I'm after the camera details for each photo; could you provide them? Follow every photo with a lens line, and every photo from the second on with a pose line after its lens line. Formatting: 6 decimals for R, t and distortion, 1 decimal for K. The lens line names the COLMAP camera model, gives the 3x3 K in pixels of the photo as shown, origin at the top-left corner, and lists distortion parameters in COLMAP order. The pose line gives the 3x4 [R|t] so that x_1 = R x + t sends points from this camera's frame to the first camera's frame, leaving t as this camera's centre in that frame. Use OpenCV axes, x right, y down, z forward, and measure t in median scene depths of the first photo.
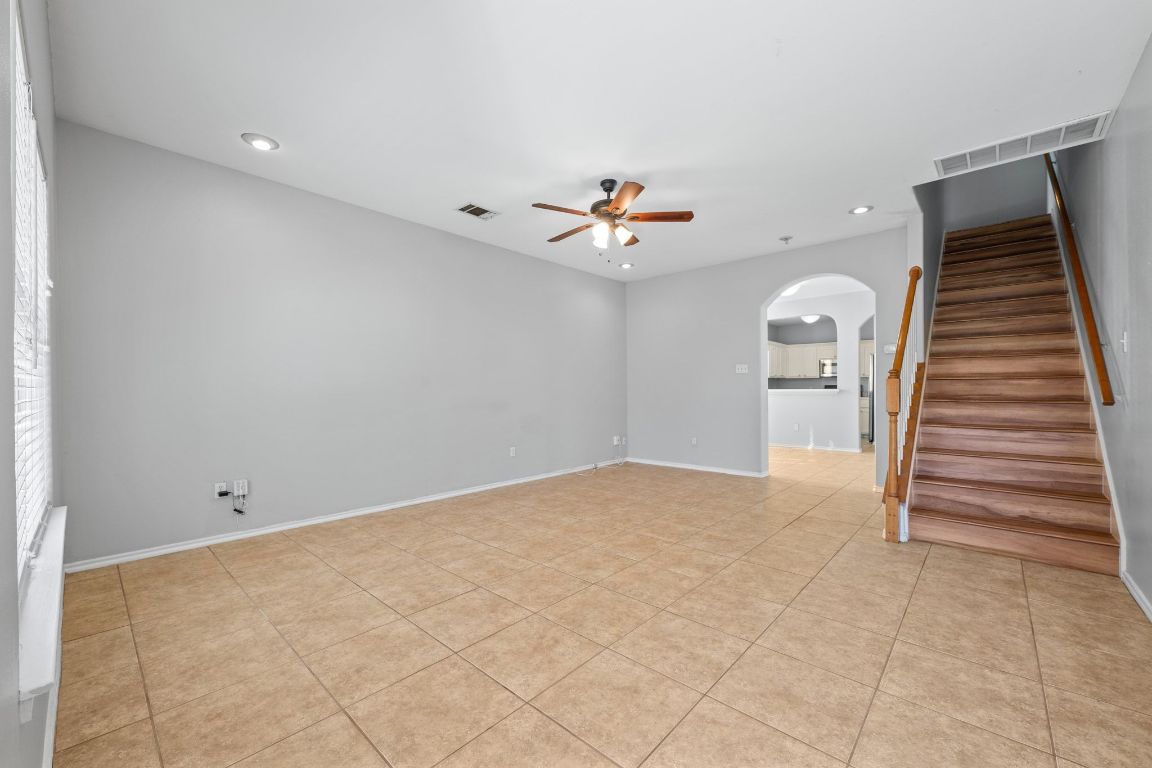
lens RADIAL K [[462.4, 0, 572.0], [0, 462.4, 392.0], [0, 0, 1]] dist [-0.001202, -0.001037]
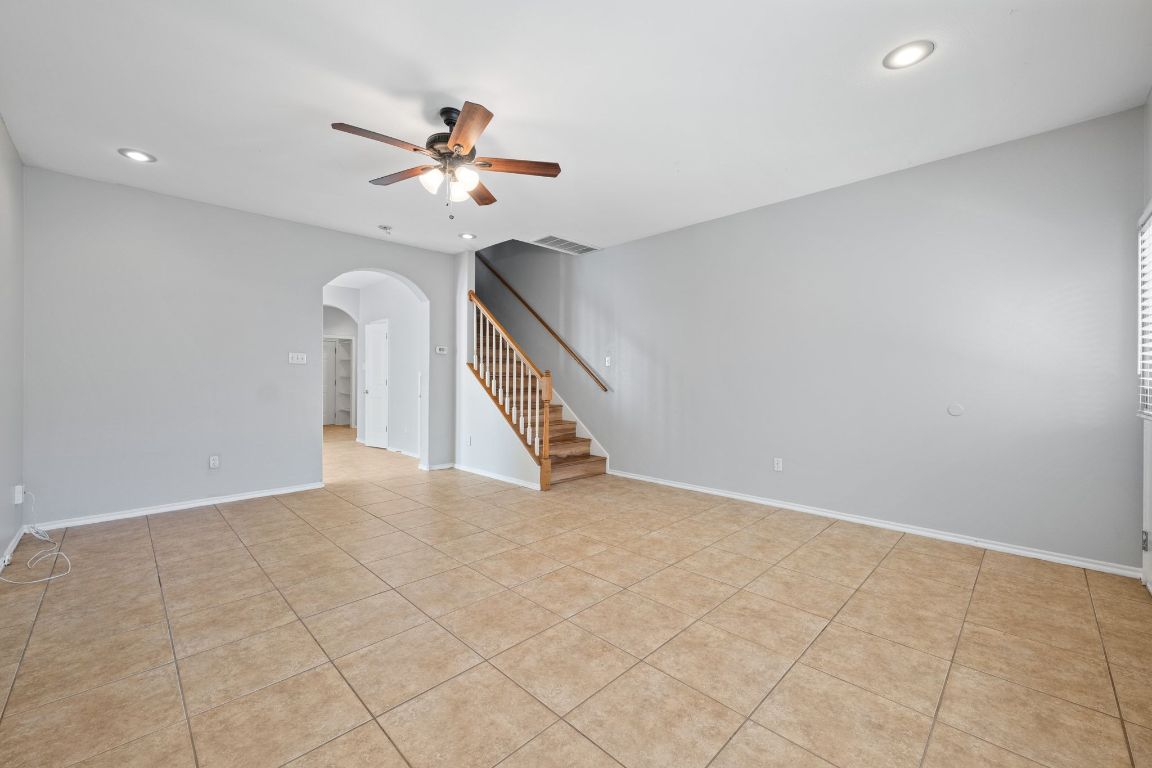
lens RADIAL K [[462.4, 0, 580.4], [0, 462.4, 378.7], [0, 0, 1]] dist [-0.001202, -0.001037]
pose [[0.026837, 0.002848, 0.999636, -0.874578], [0.005174, 0.999982, -0.002988, -0.022342], [-0.999626, 0.005252, 0.026822, 1.005317]]
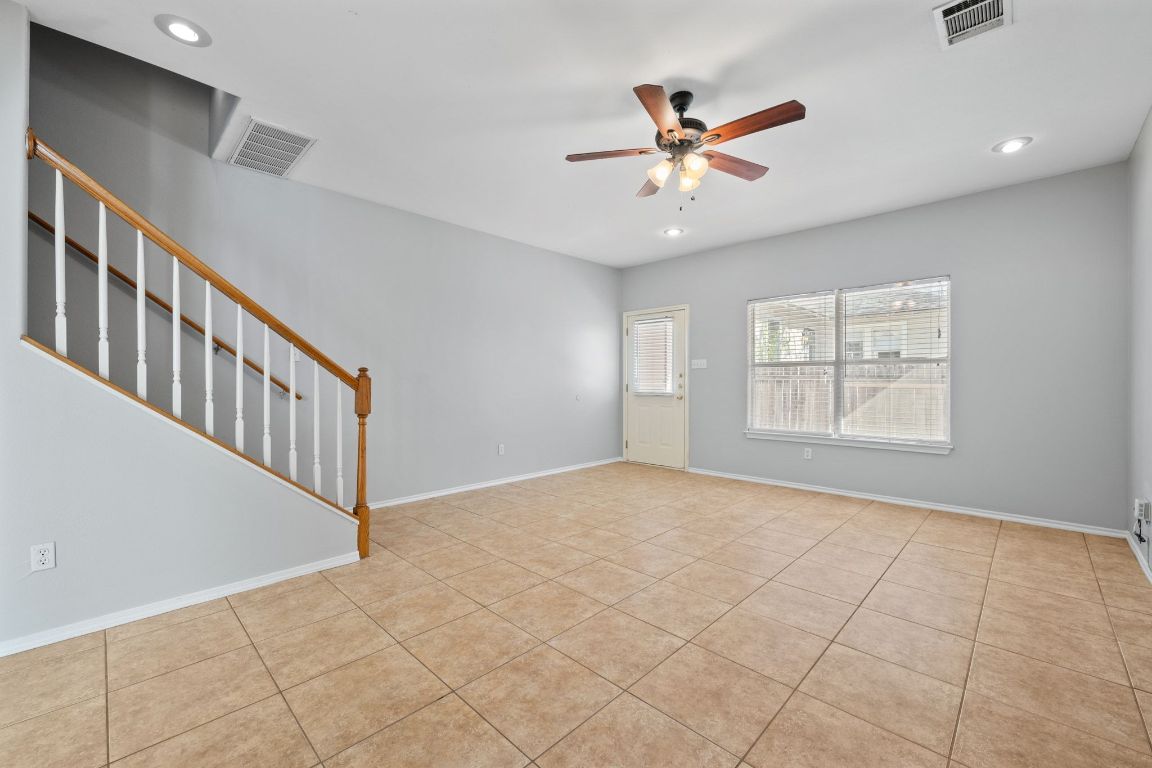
lens RADIAL K [[462.4, 0, 584.9], [0, 462.4, 380.8], [0, 0, 1]] dist [-0.001202, -0.001037]
pose [[-0.999942, 0.005154, 0.009425, 0.291213], [0.005222, 0.999960, 0.007281, -0.030283], [-0.009388, 0.007330, -0.999929, 2.241891]]
